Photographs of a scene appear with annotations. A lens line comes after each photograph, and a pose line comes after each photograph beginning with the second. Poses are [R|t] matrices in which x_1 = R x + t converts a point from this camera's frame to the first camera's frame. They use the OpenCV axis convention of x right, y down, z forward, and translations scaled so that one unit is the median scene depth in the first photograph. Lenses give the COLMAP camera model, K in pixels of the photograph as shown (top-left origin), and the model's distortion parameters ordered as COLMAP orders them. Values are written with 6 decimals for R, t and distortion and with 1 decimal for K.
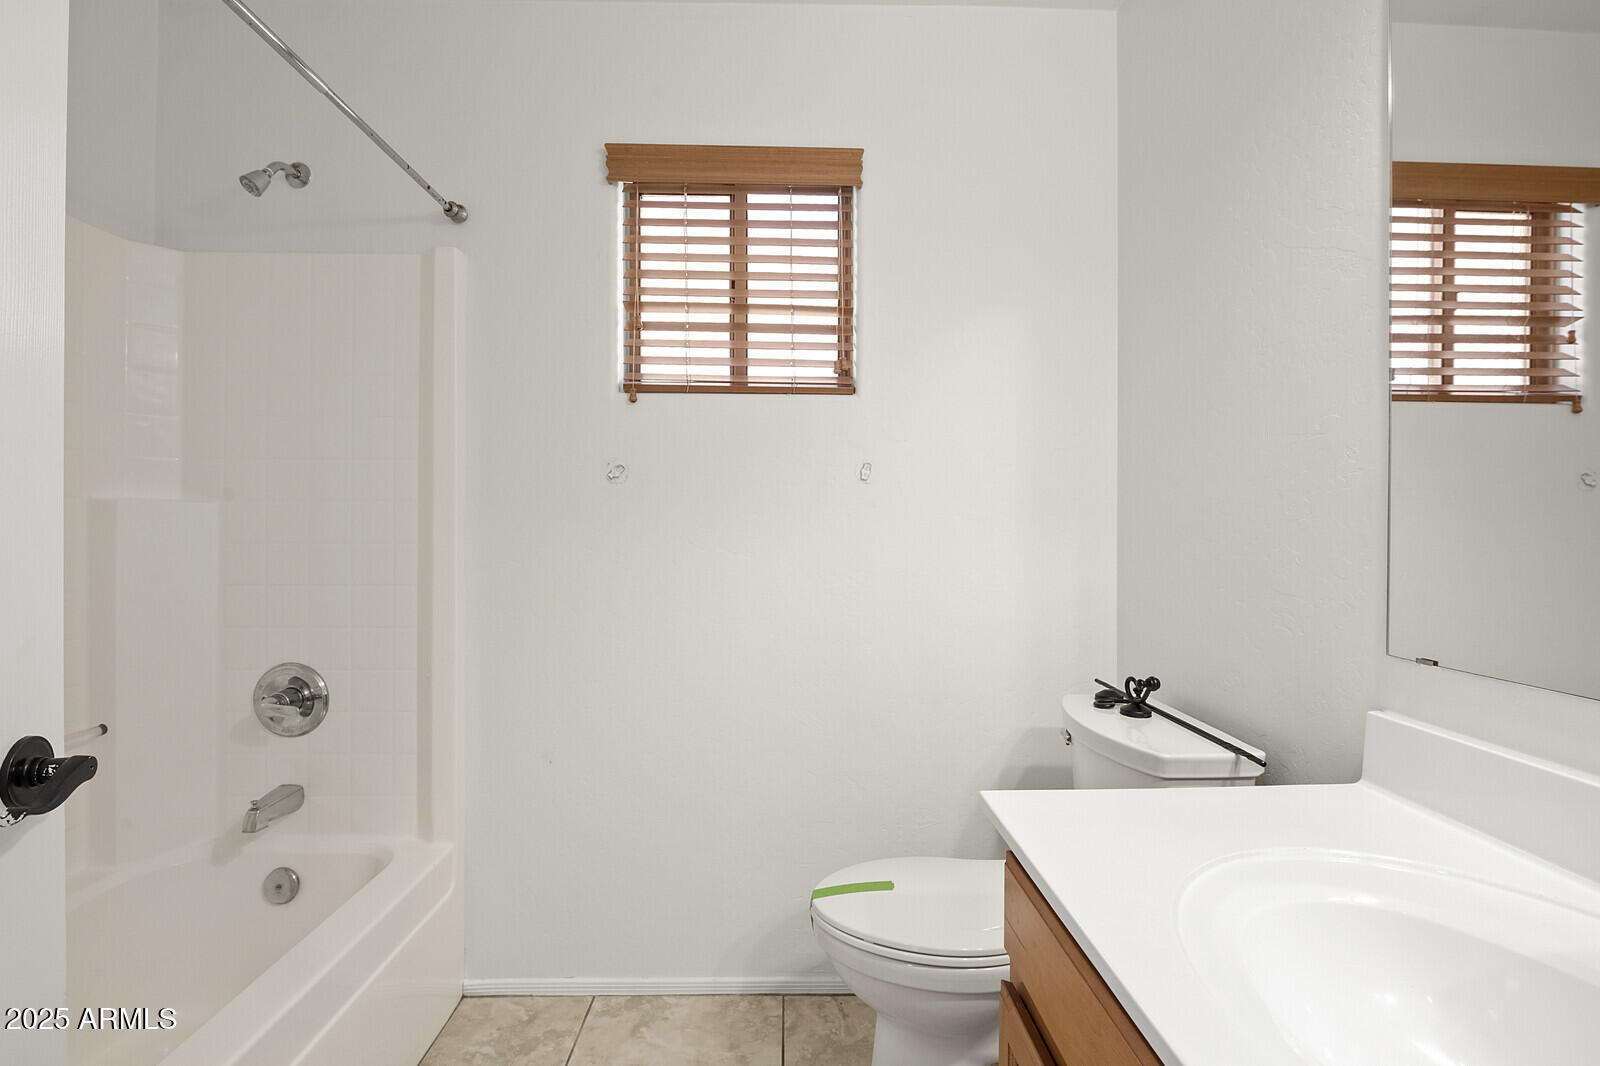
lens RADIAL K [[751.8, 0, 806.7], [0, 751.8, 525.6], [0, 0, 1]] dist [-0.001785, -0.002664]
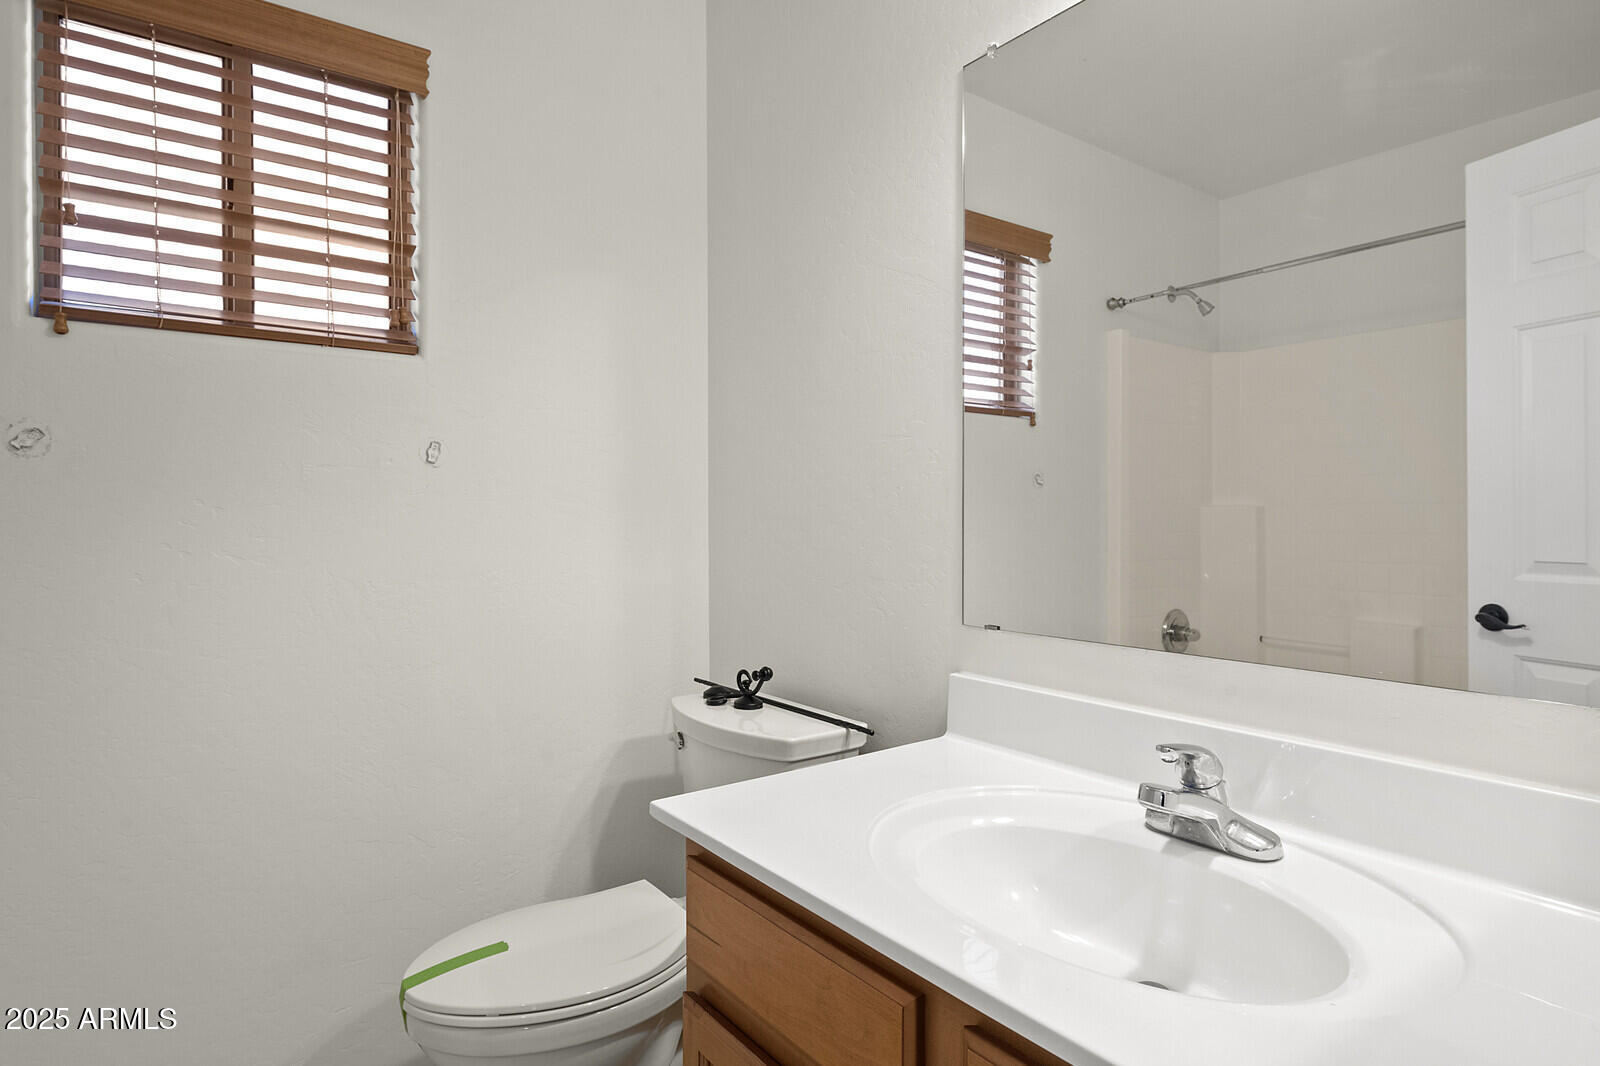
lens RADIAL K [[897.7, 0, 798.6], [0, 897.7, 522.4], [0, 0, 1]] dist [0.002915, -0.002819]
pose [[0.822164, -0.008163, 0.569192, -0.149231], [0.006614, 0.999967, 0.004788, 0.001223], [-0.569212, -0.000171, 0.822191, -0.013704]]
